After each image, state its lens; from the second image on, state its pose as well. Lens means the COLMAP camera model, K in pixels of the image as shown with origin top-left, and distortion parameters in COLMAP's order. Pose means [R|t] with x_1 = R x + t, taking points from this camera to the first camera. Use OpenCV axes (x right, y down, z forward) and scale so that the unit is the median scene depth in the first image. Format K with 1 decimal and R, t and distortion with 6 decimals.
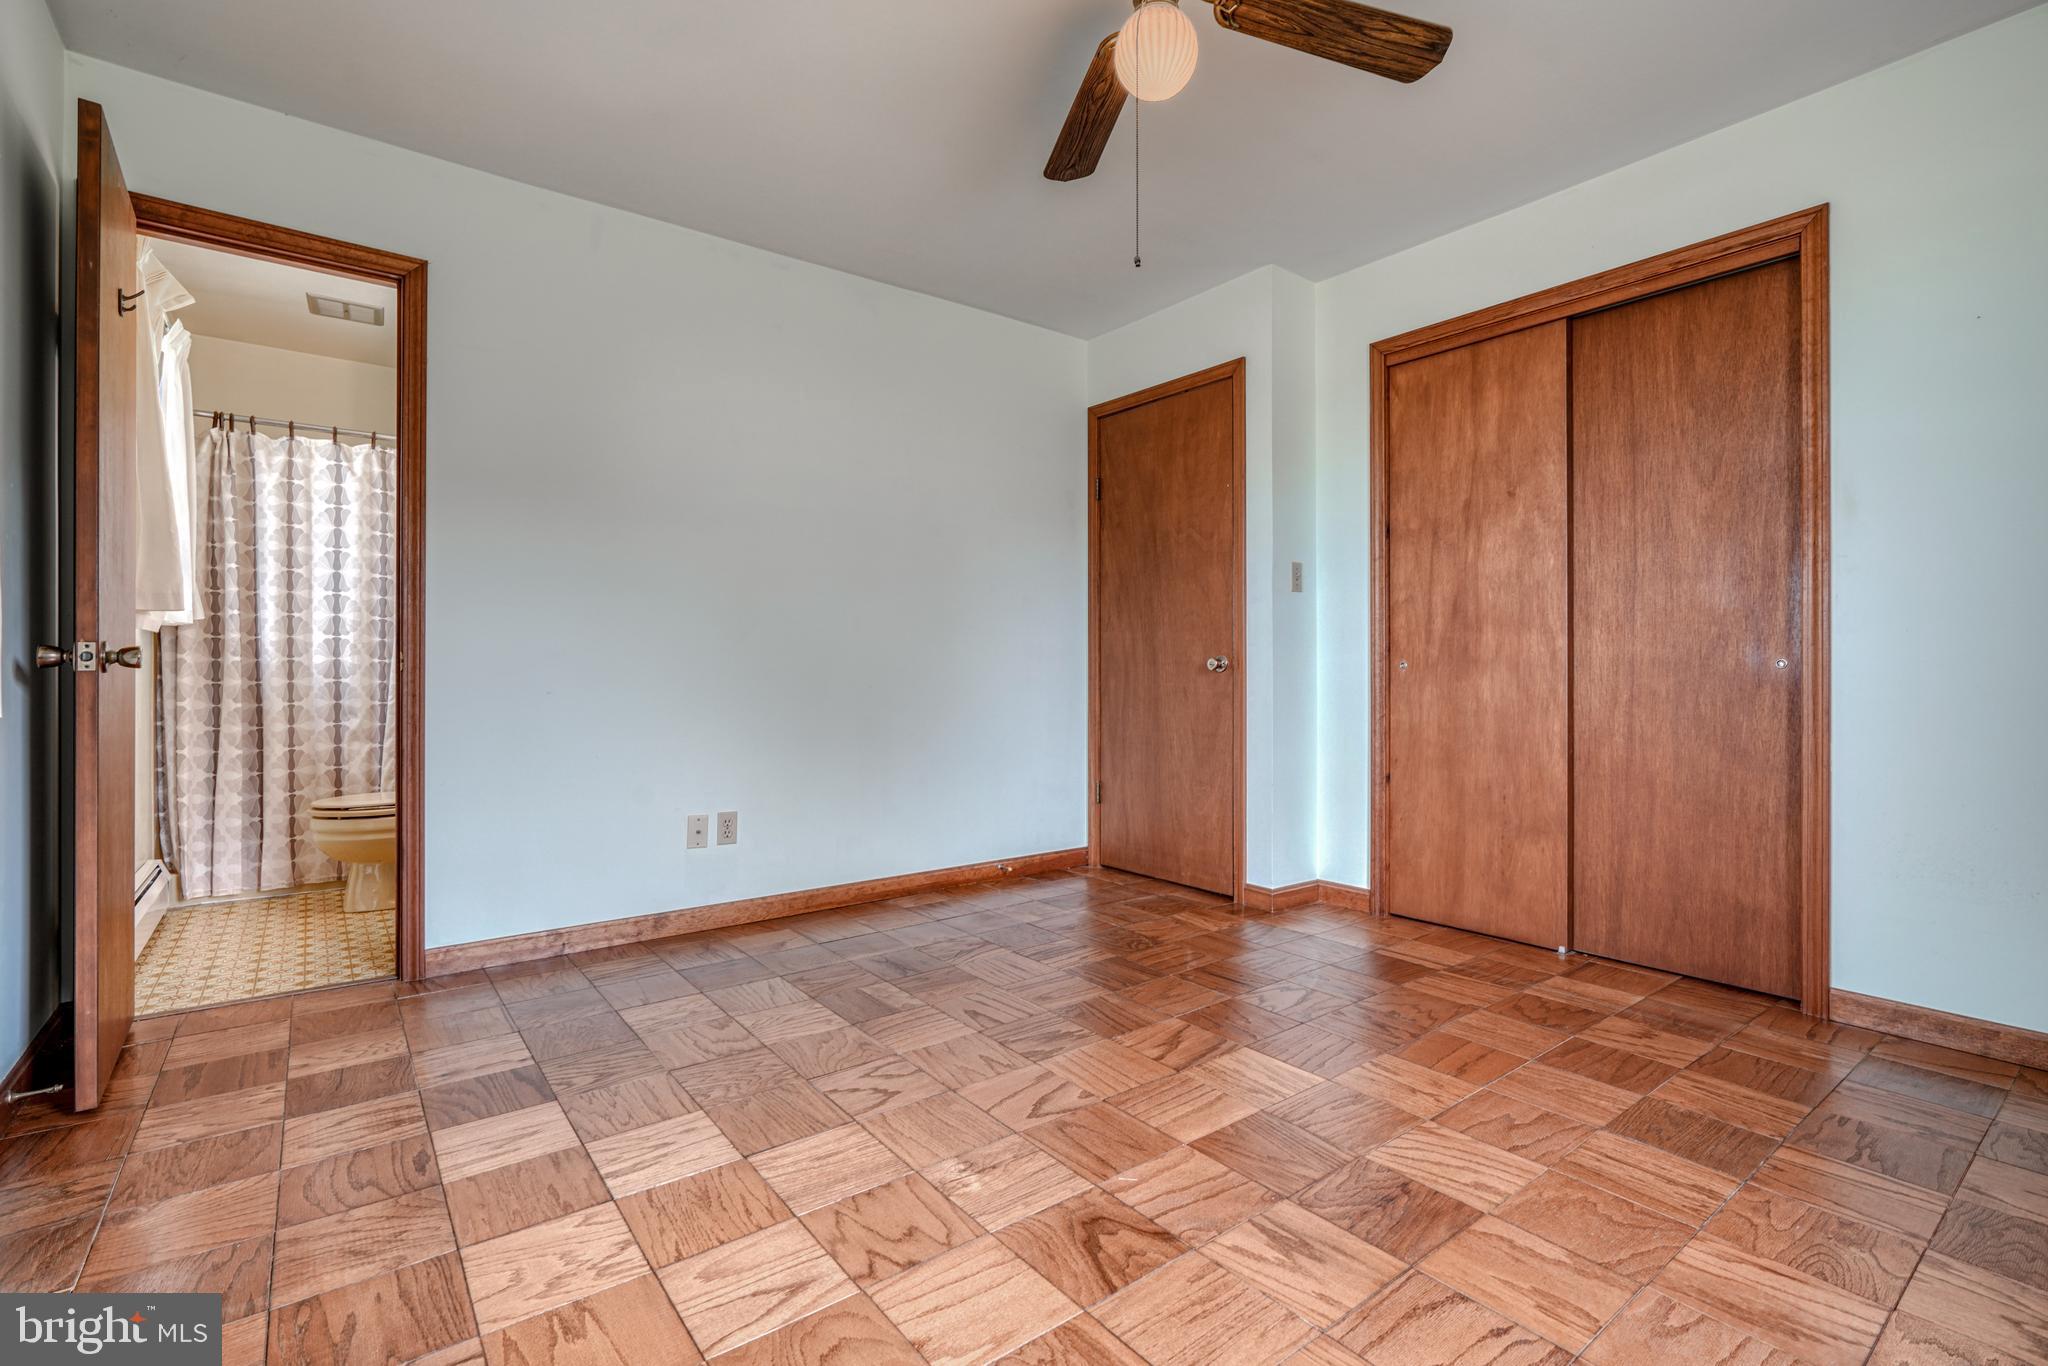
lens RADIAL K [[923.1, 0, 1032.4], [0, 923.1, 674.8], [0, 0, 1]] dist [-0.009301, 0.001658]
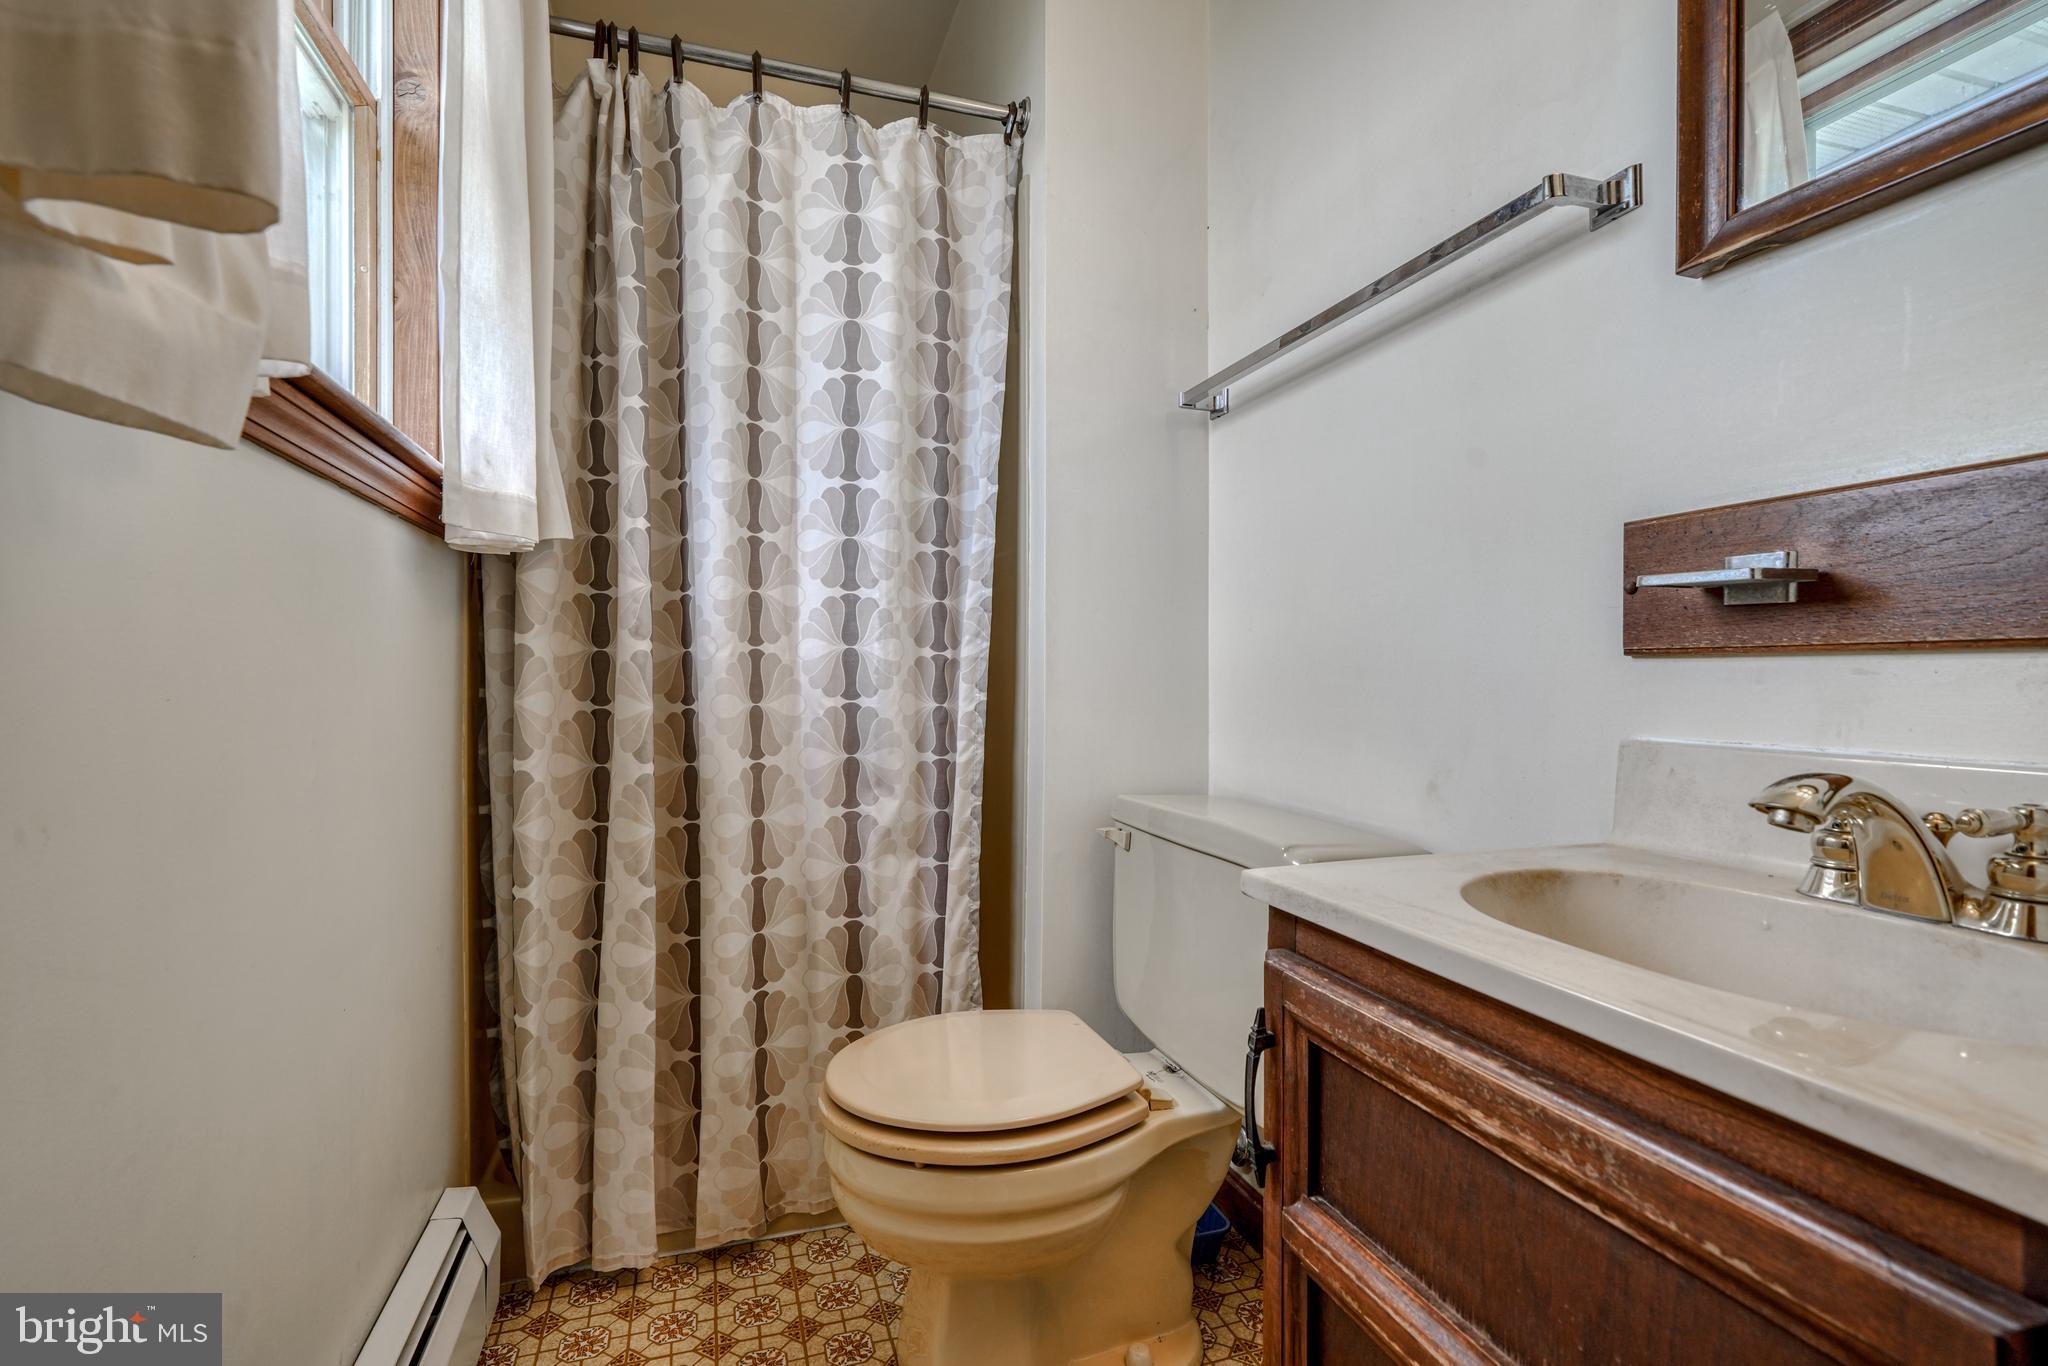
lens RADIAL K [[923.1, 0, 1032.4], [0, 923.1, 674.8], [0, 0, 1]] dist [-0.009301, 0.001658]
pose [[0.950822, 0.001697, -0.309732, -0.574515], [-0.001125, 0.999997, 0.002027, -0.006651], [0.309735, -0.001579, 0.950822, 0.662692]]
